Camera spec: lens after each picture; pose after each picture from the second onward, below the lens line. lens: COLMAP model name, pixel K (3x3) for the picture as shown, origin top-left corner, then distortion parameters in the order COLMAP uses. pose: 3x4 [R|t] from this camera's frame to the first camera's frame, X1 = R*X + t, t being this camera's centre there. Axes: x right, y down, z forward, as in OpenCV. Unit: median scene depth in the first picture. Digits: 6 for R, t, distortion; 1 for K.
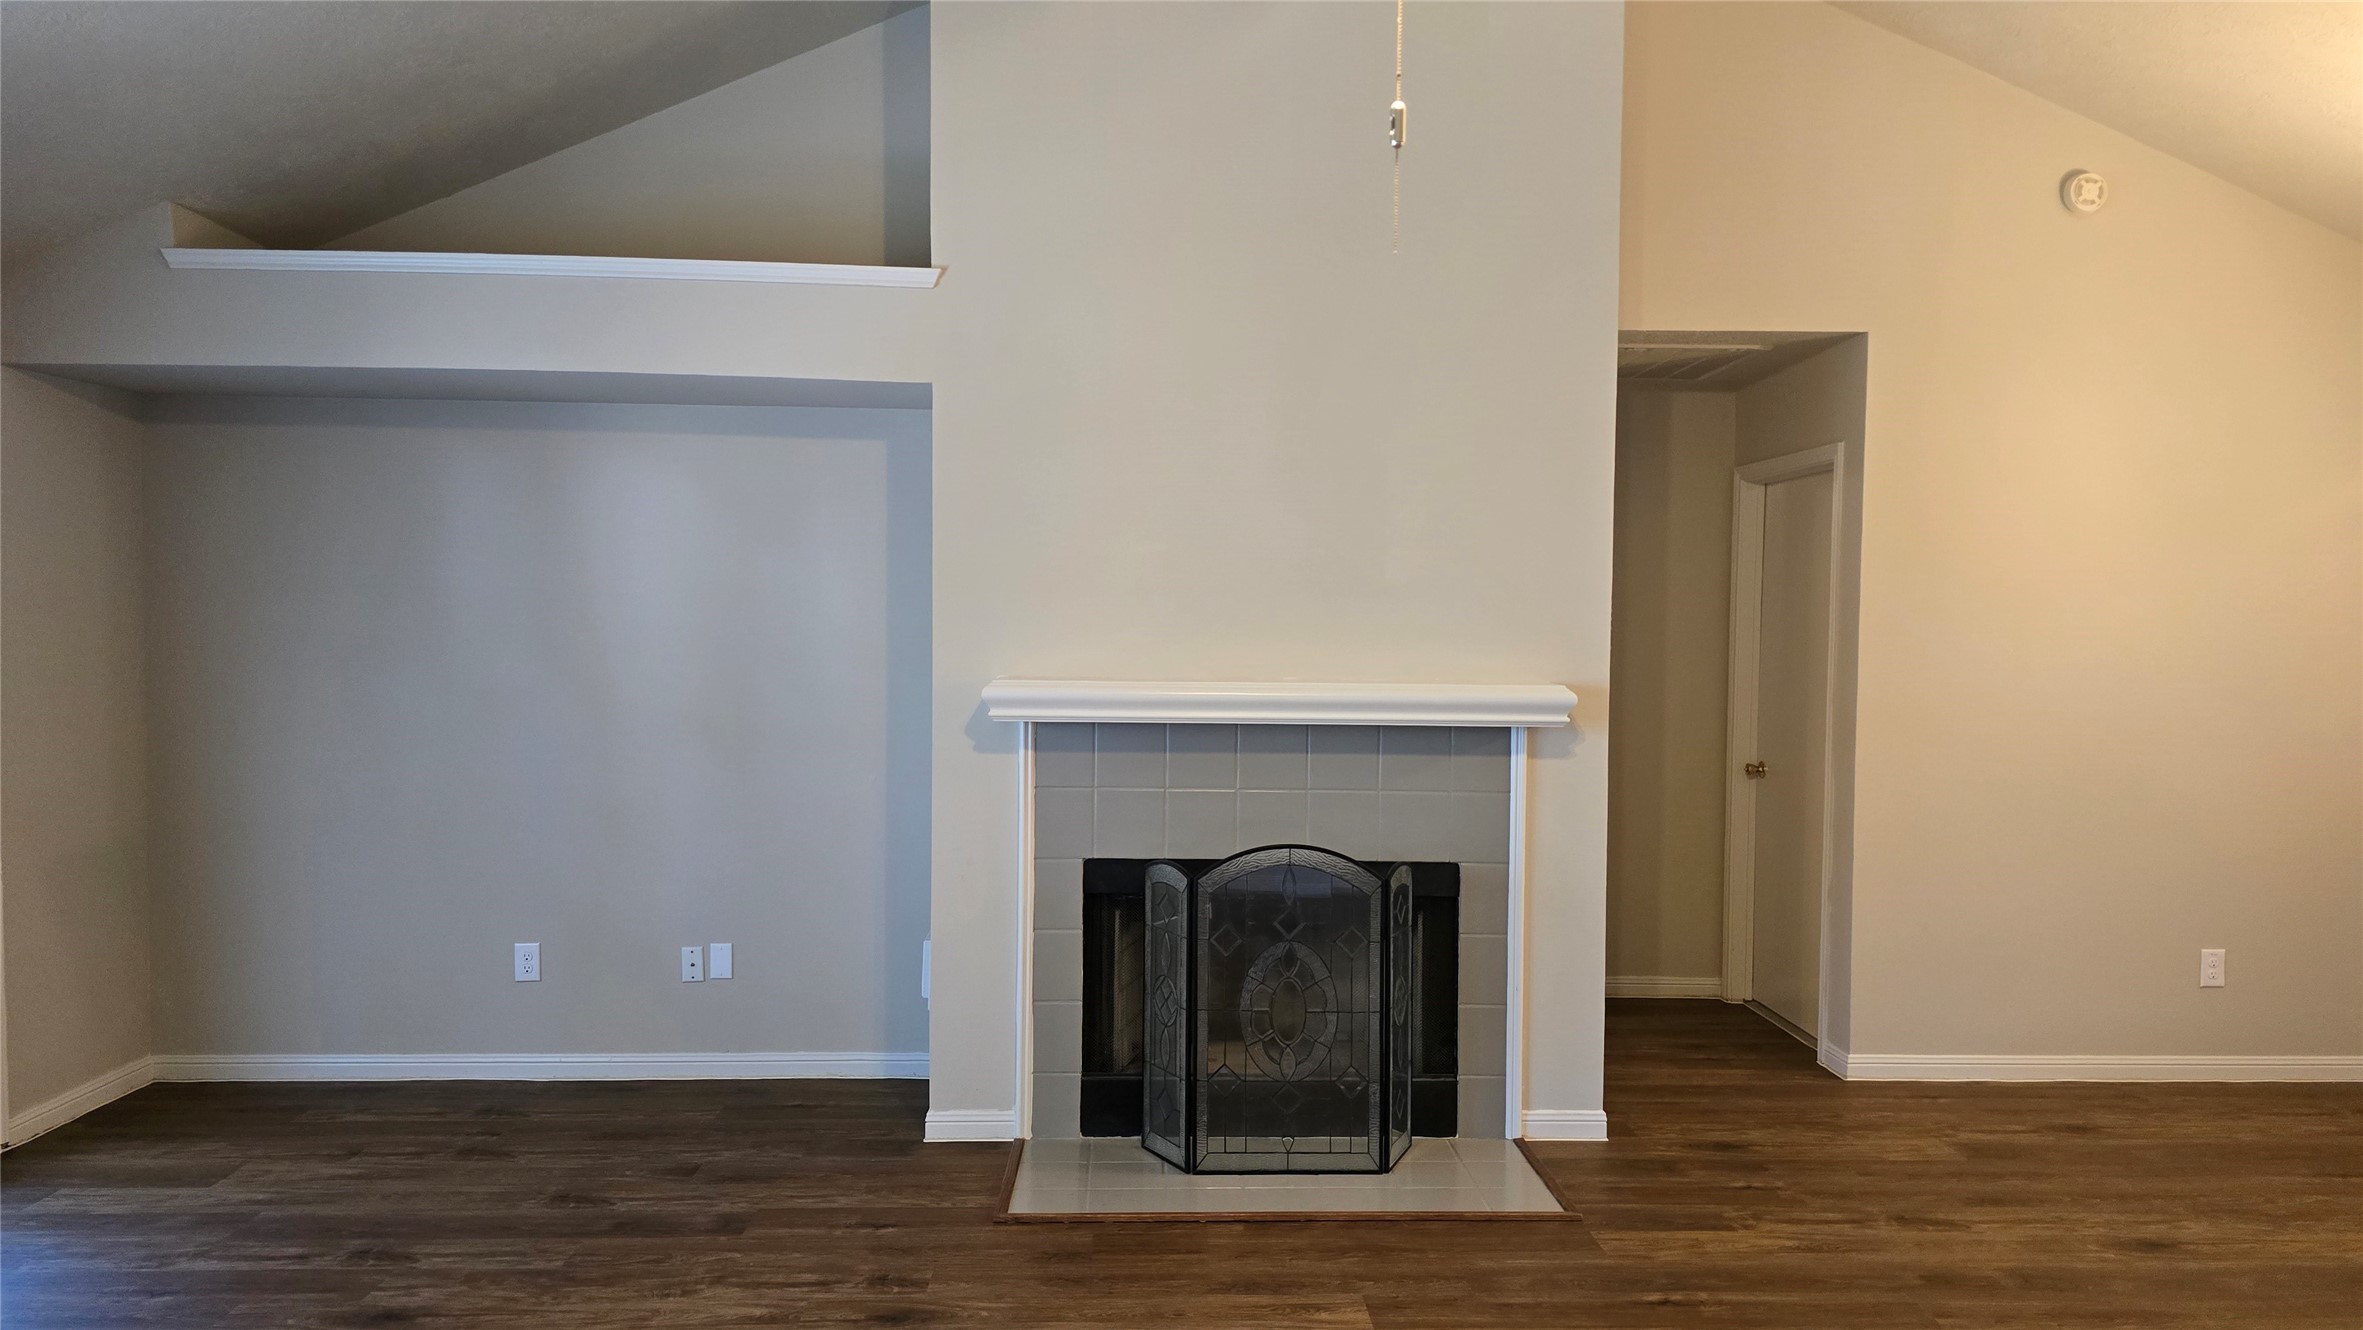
lens RADIAL K [[1579.1, 0, 1198.3], [0, 1579.1, 668.5], [0, 0, 1]] dist [0.074948, -0.071911]
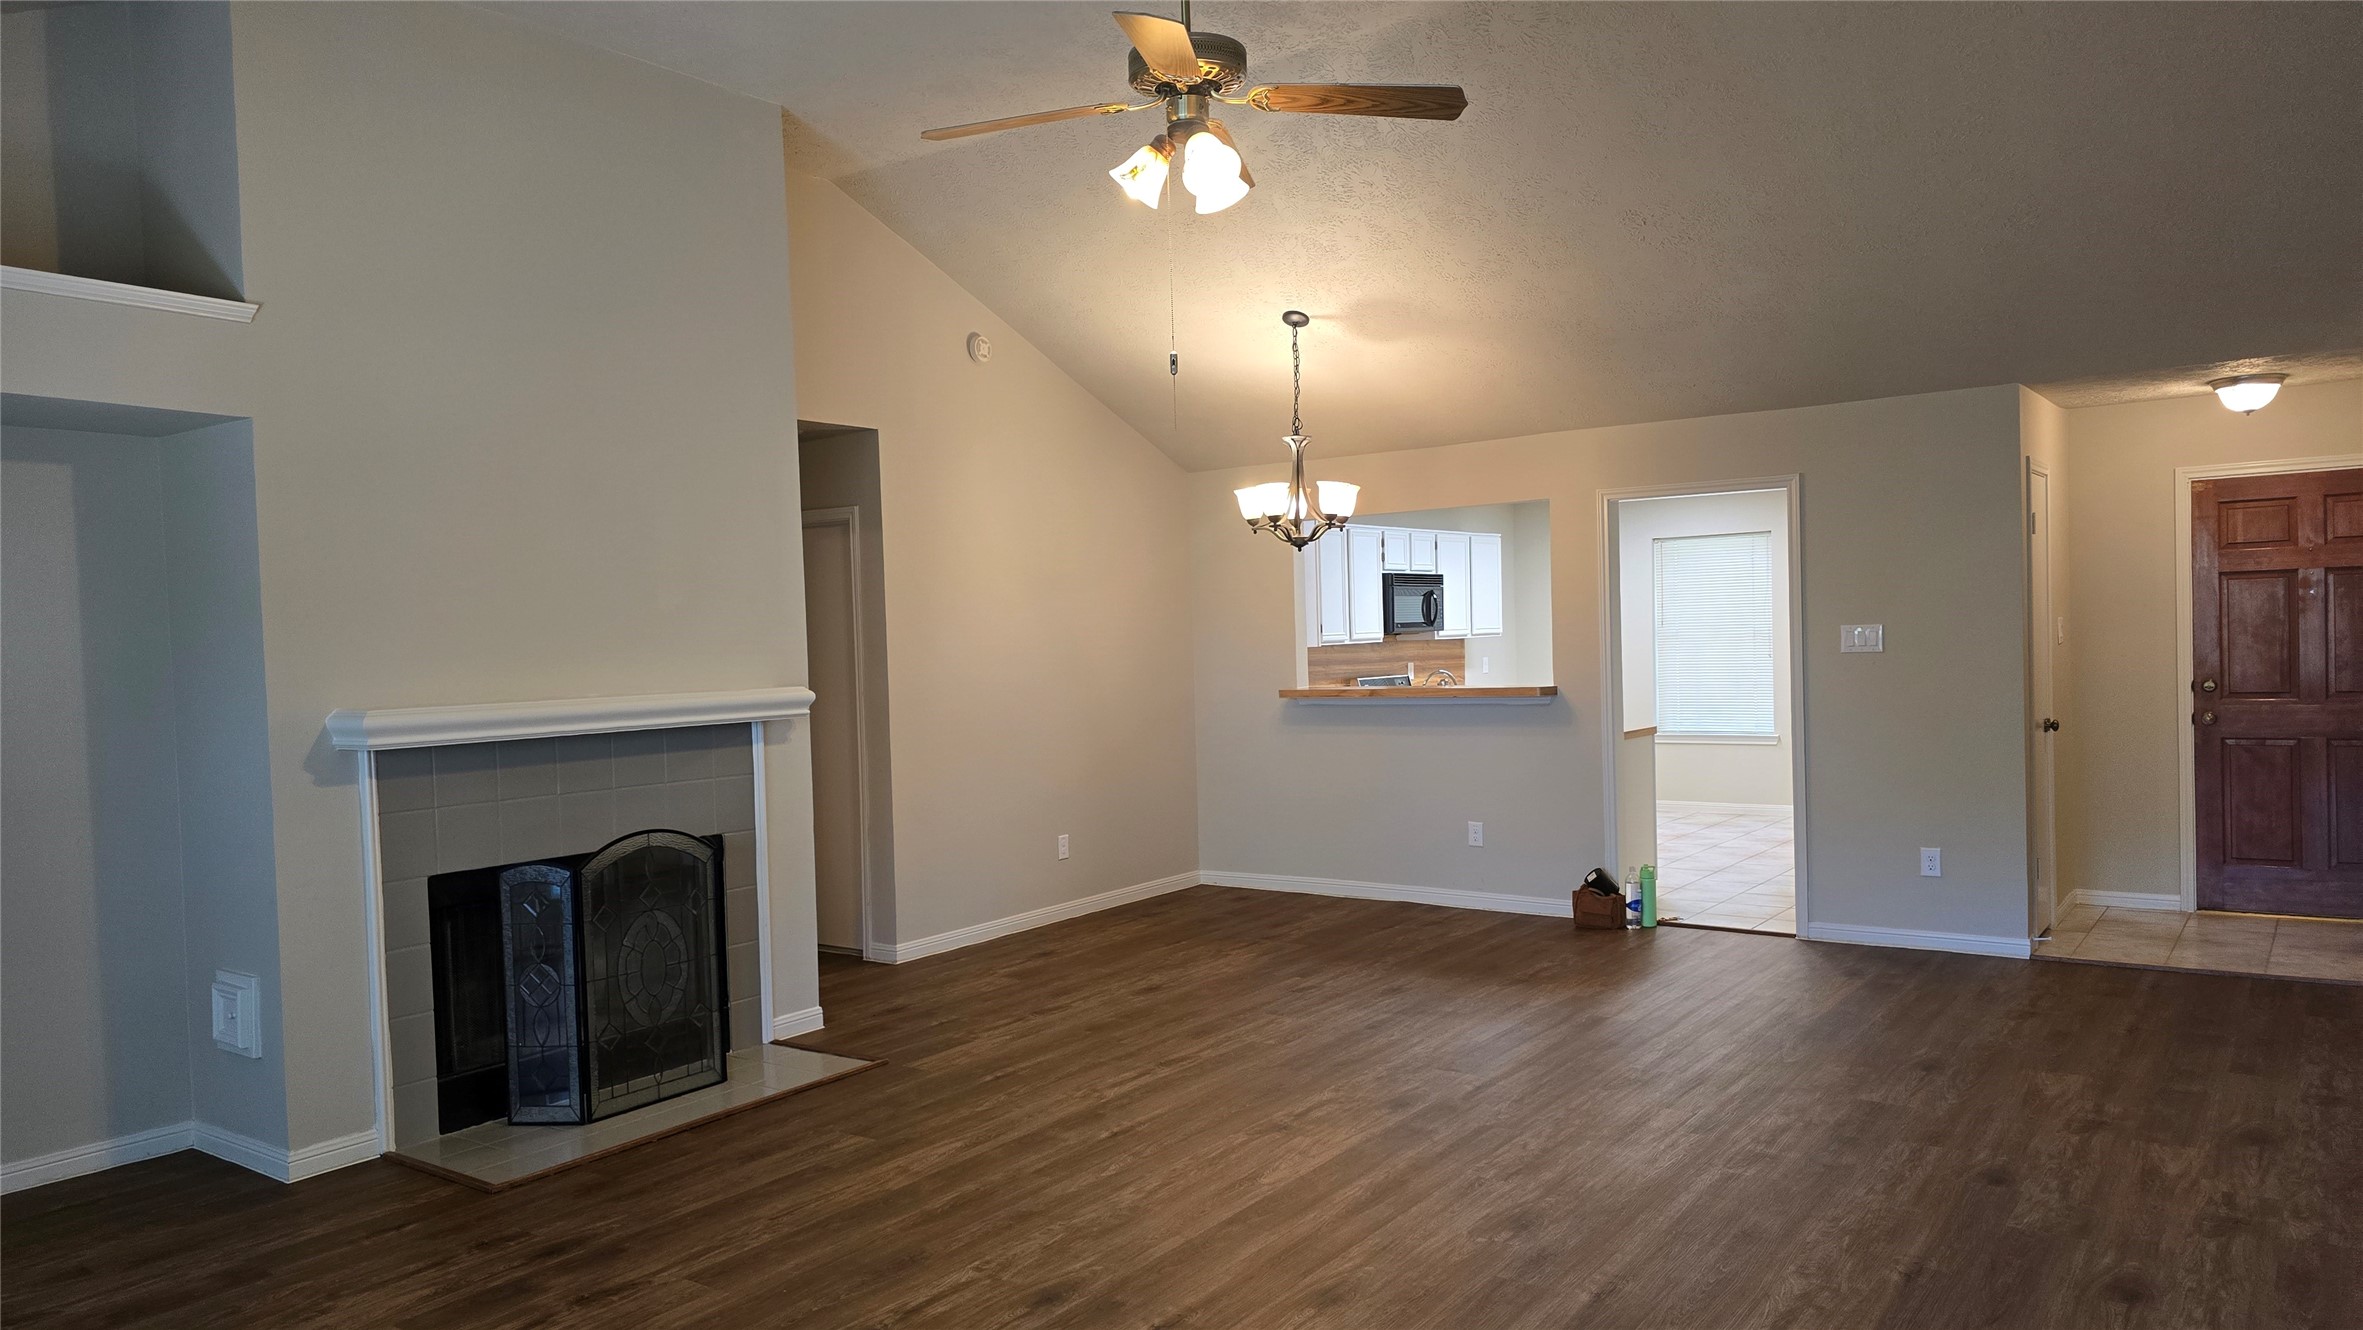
lens RADIAL K [[1579.1, 0, 1205.1], [0, 1579.1, 672.4], [0, 0, 1]] dist [0.074948, -0.071911]
pose [[0.605496, -0.048385, 0.794376, -0.610421], [0.058553, 0.998153, 0.016166, -0.003060], [-0.793691, 0.036725, 0.607211, -0.073434]]
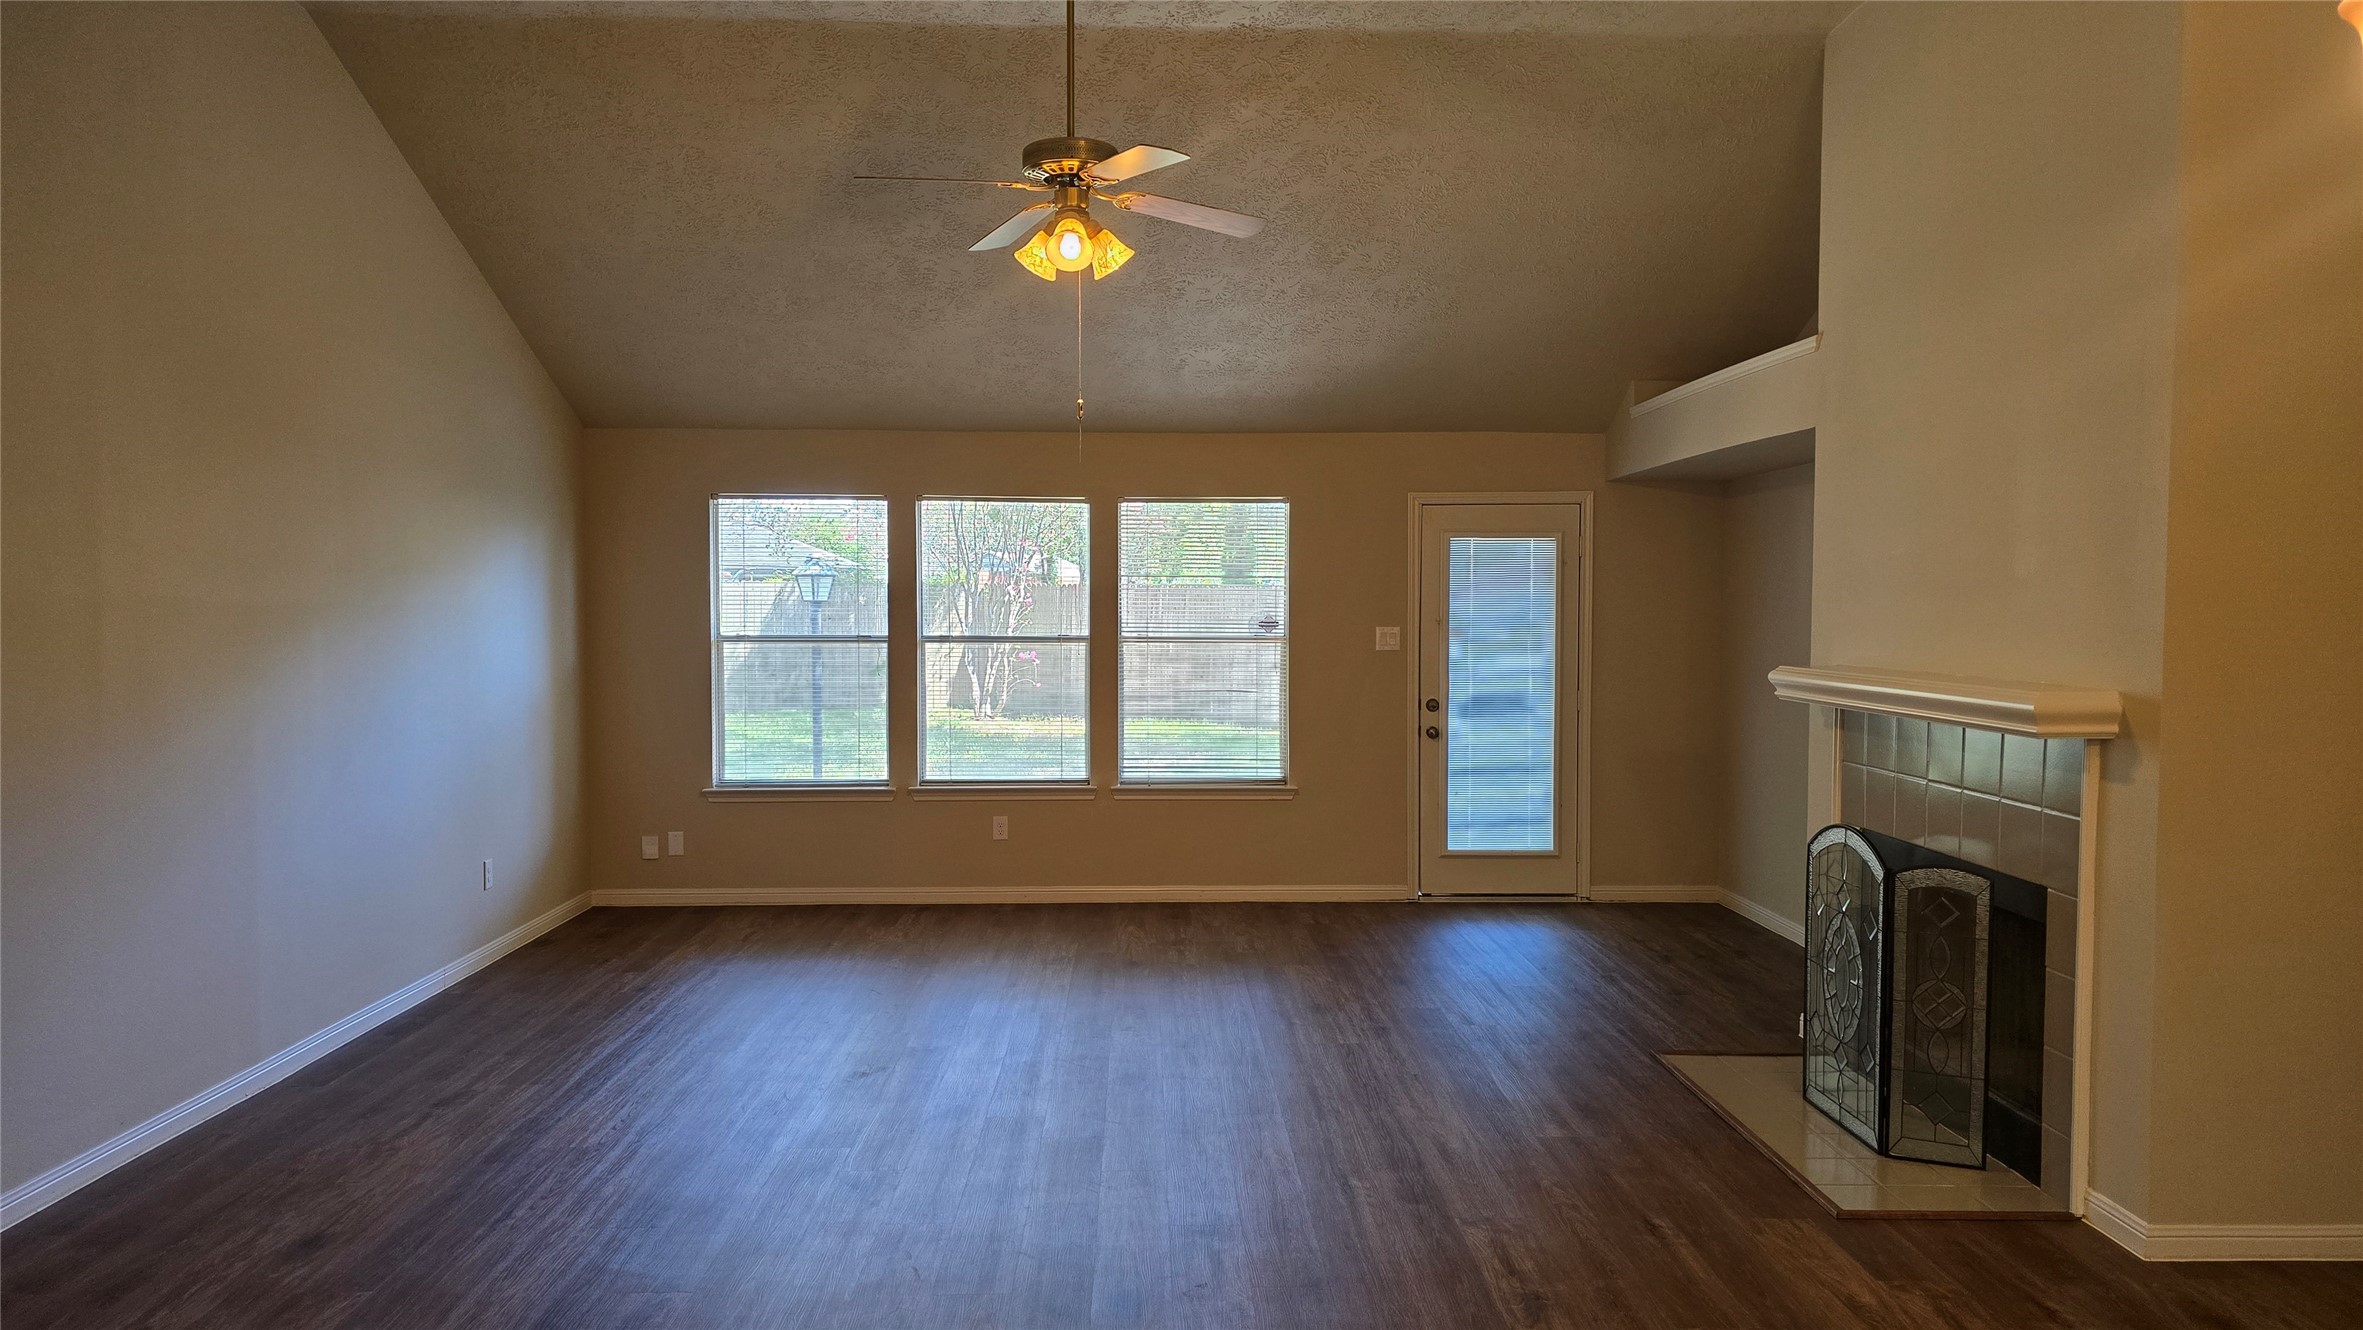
lens RADIAL K [[1579.1, 0, 1164.9], [0, 1579.1, 686.7], [0, 0, 1]] dist [0.074948, -0.071911]
pose [[-0.021980, 0.041044, -0.998916, 1.106856], [-0.026727, 0.998776, 0.041627, -0.016170], [0.999401, 0.027613, -0.020856, 0.526883]]
